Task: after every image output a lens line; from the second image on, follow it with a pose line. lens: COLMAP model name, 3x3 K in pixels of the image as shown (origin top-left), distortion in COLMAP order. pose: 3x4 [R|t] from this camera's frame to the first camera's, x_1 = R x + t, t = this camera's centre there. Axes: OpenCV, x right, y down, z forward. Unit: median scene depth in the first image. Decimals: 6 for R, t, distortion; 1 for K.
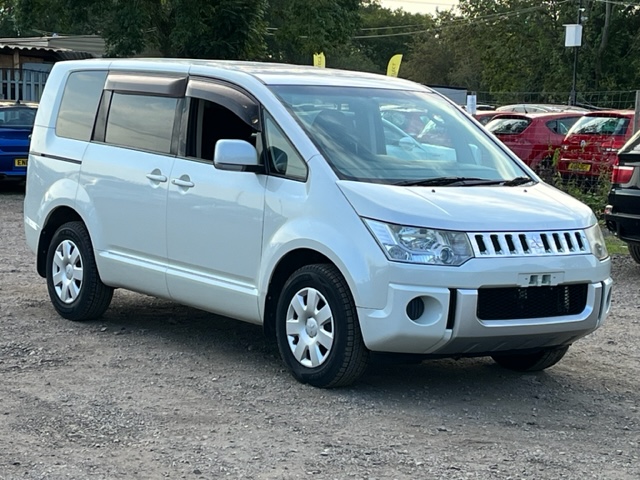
lens RADIAL K [[1505.7, 0, 320.0], [0, 1505.7, 240.0], [0, 0, 1]] dist [0.099854, 0.045778]
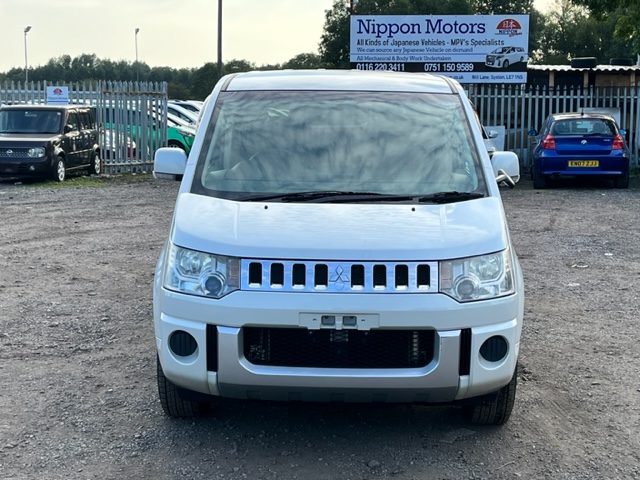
lens RADIAL K [[1065.0, 0, 320.0], [0, 1065.0, 240.0], [0, 0, 1]] dist [0.294417, -1.464335]
pose [[0.798876, 0.047559, -0.599613, 0.476694], [-0.033877, 0.998844, 0.034089, -0.036341], [0.600541, -0.006920, 0.799564, 0.536104]]
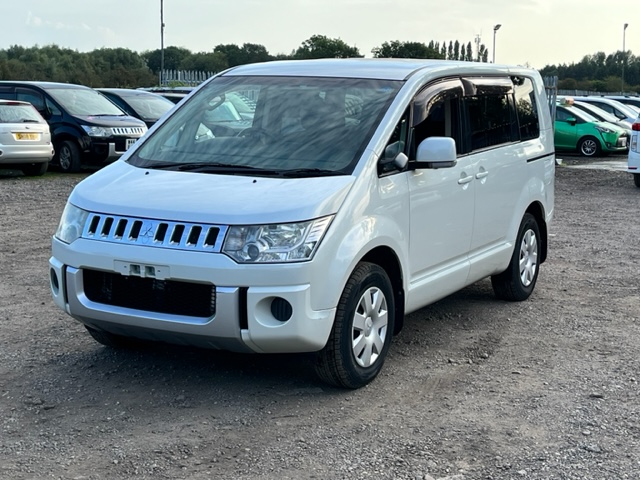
lens RADIAL K [[1087.8, 0, 320.0], [0, 1087.8, 240.0], [0, 0, 1]] dist [0.029261, 0.126039]
pose [[0.433457, 0.095471, -0.896103, 0.800779], [-0.087158, 0.994152, 0.063757, -0.045705], [0.896950, 0.050467, 0.439243, 0.796976]]
